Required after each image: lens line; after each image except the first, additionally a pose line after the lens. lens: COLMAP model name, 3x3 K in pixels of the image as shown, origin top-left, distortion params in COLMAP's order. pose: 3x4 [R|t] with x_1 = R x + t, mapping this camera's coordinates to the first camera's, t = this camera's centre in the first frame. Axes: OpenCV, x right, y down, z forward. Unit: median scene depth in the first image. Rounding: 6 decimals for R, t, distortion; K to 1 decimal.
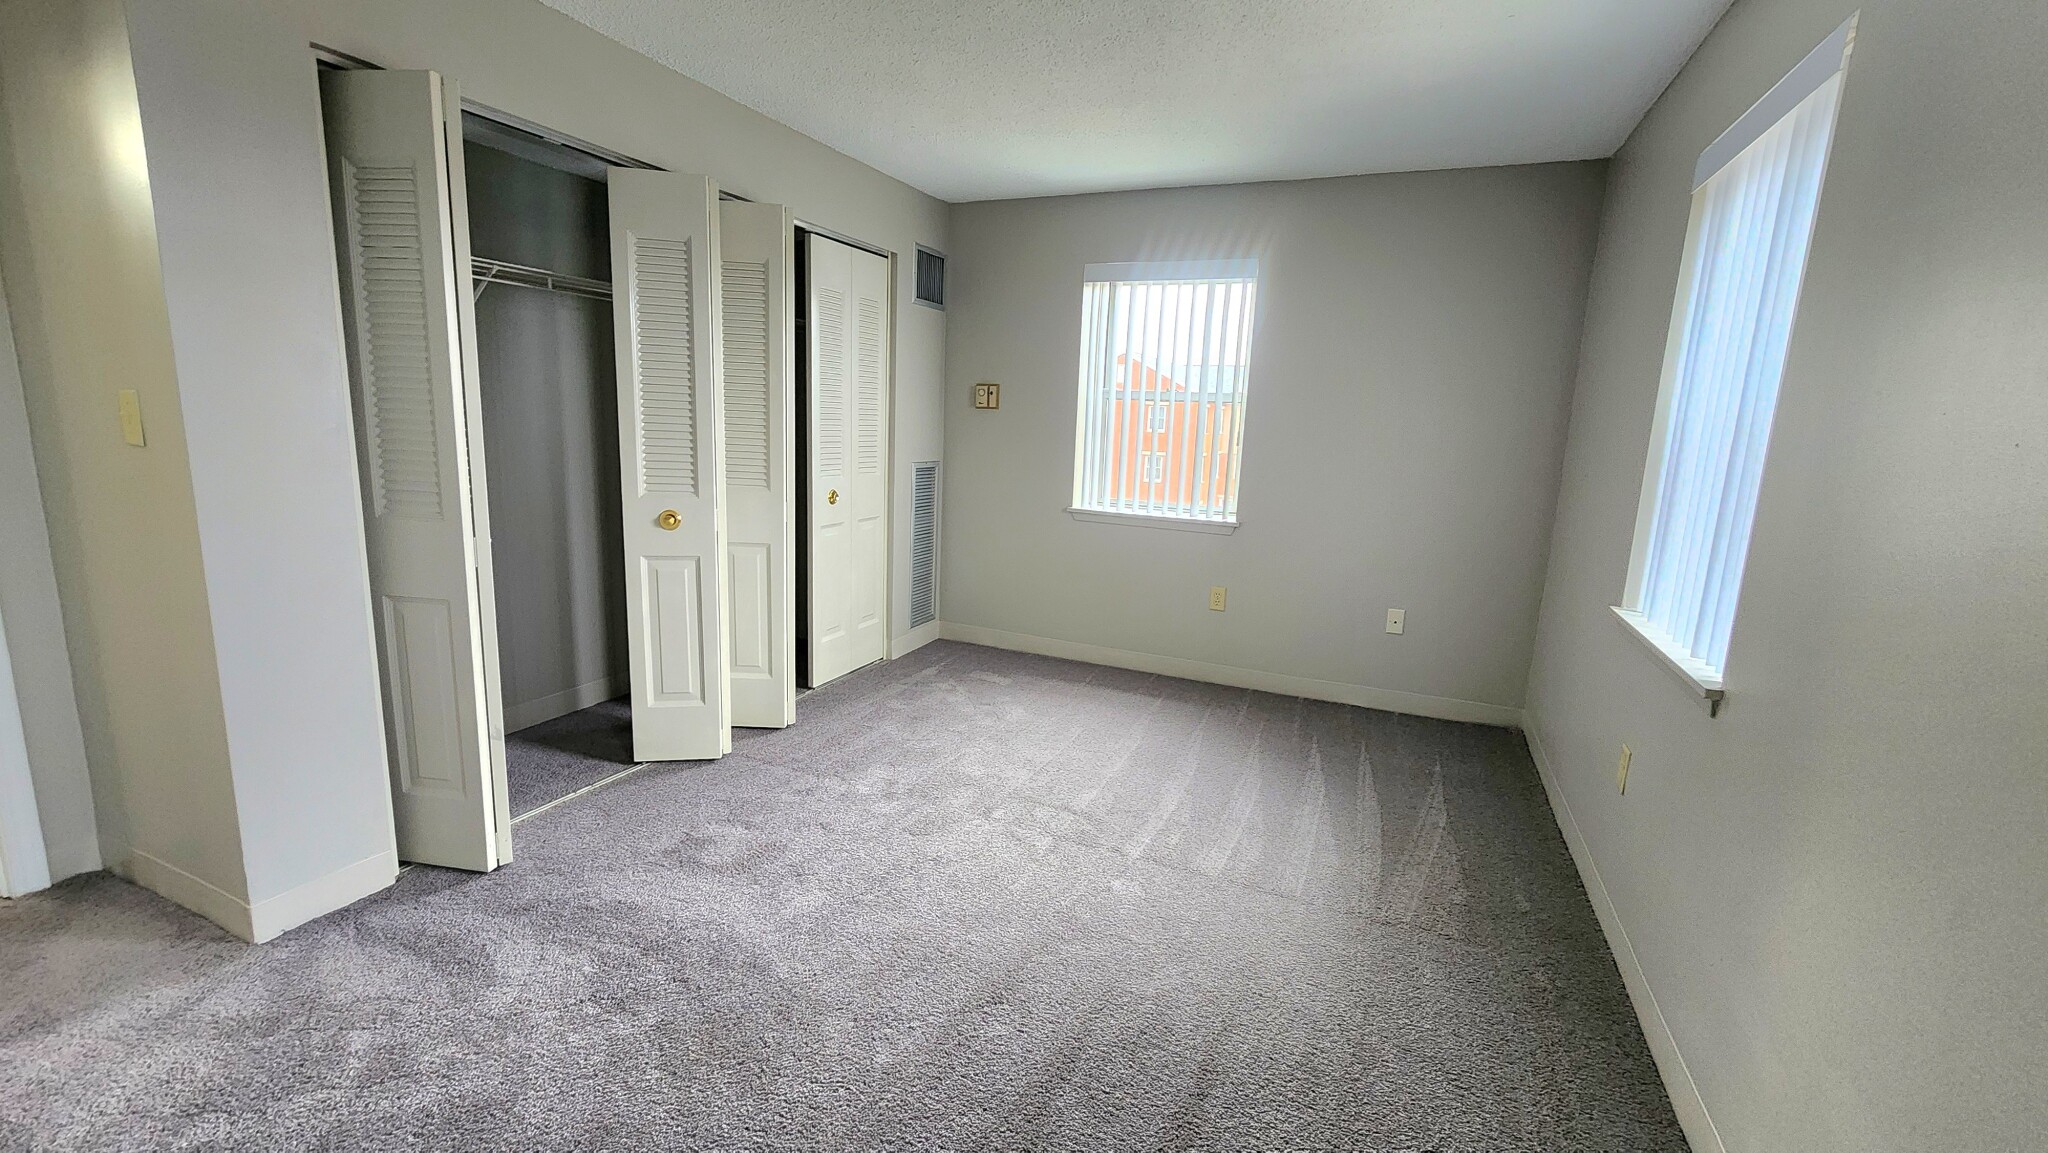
lens RADIAL K [[853.5, 0, 1022.4], [0, 853.5, 579.9], [0, 0, 1]] dist [0.002946, -0.000119]
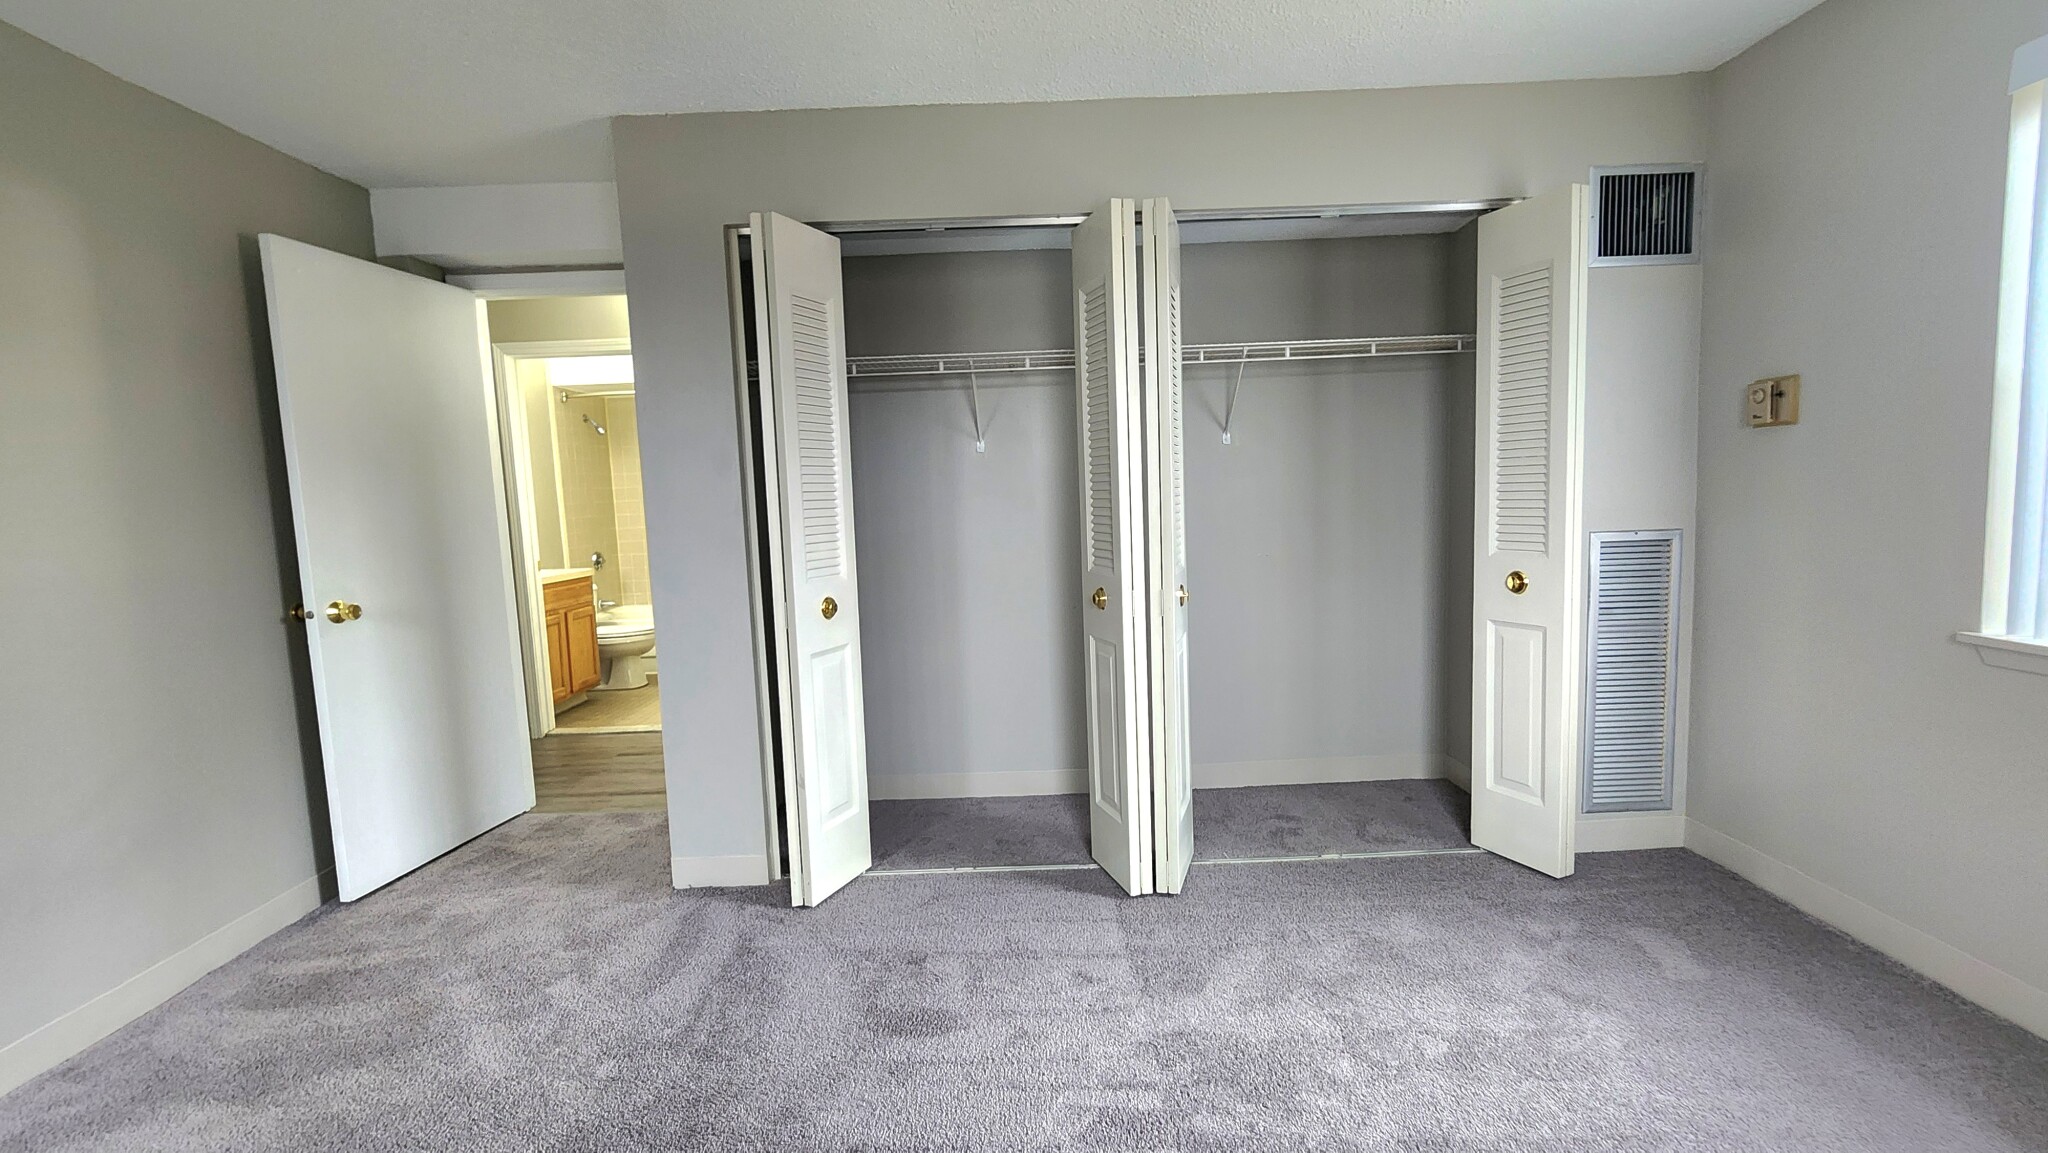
lens RADIAL K [[853.5, 0, 1023.0], [0, 853.5, 568.4], [0, 0, 1]] dist [0.002946, -0.000119]
pose [[0.406347, 0.034246, -0.913077, 0.252360], [-0.118334, 0.992854, -0.015424, -0.056374], [0.906024, 0.114315, 0.407496, 0.401626]]
